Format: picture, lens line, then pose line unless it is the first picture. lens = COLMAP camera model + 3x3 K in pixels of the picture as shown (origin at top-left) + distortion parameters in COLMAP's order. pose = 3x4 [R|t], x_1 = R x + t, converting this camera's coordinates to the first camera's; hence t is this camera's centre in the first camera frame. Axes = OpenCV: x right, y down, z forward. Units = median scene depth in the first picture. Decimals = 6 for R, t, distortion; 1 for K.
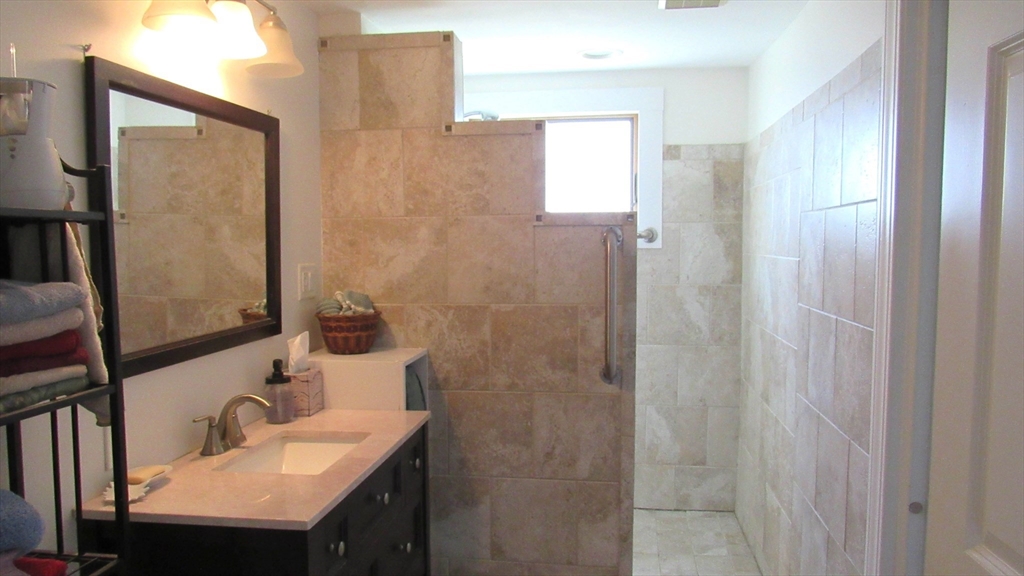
lens RADIAL K [[745.1, 0, 512.8], [0, 745.1, 288.1], [0, 0, 1]] dist [-0.039058, -0.000344]
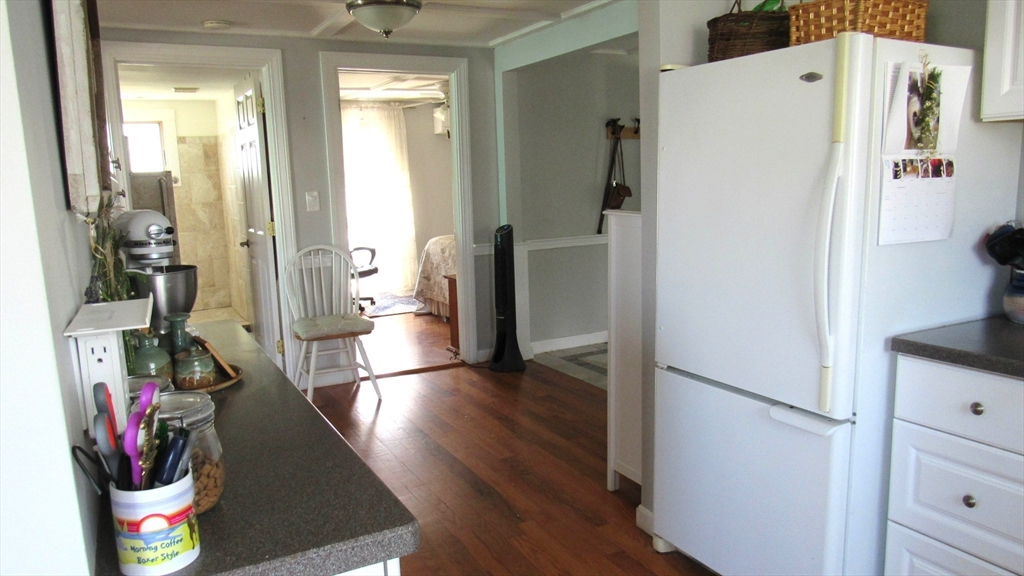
lens RADIAL K [[741.8, 0, 510.6], [0, 741.8, 289.2], [0, 0, 1]] dist [-0.004095, -0.000701]
pose [[0.793086, -0.120167, 0.597139, -0.351048], [0.073132, 0.992040, 0.102507, 0.090072], [-0.604704, -0.037627, 0.795561, -1.250415]]
